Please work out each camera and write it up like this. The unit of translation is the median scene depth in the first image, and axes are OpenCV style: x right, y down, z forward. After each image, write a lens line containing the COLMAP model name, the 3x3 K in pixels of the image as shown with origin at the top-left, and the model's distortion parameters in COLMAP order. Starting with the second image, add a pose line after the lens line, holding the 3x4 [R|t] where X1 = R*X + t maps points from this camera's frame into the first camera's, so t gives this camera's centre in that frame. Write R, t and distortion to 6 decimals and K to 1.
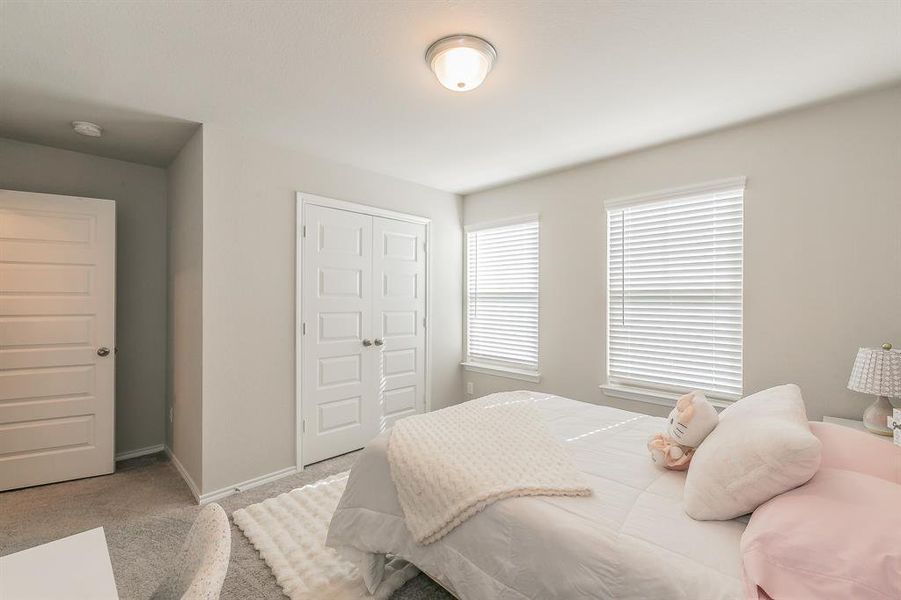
lens RADIAL K [[392.0, 0, 447.9], [0, 392.0, 301.4], [0, 0, 1]] dist [-0.000289, 0.000037]
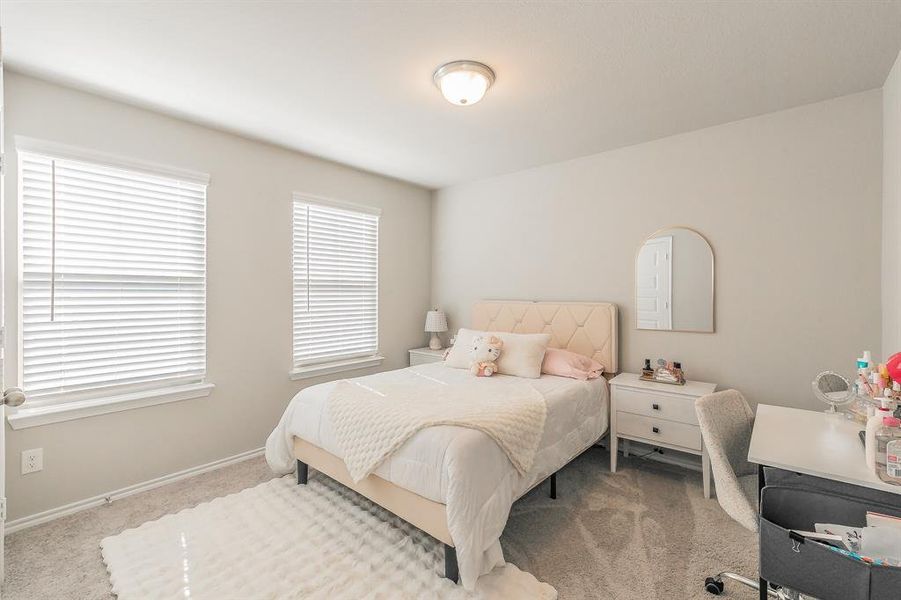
lens RADIAL K [[392.4, 0, 449.3], [0, 392.4, 289.3], [0, 0, 1]] dist [0.000524, 0.000078]
pose [[-0.083984, -0.004259, 0.996458, -0.657460], [-0.003898, 0.999985, 0.003945, -0.006089], [-0.996459, -0.003552, -0.083999, 0.680458]]
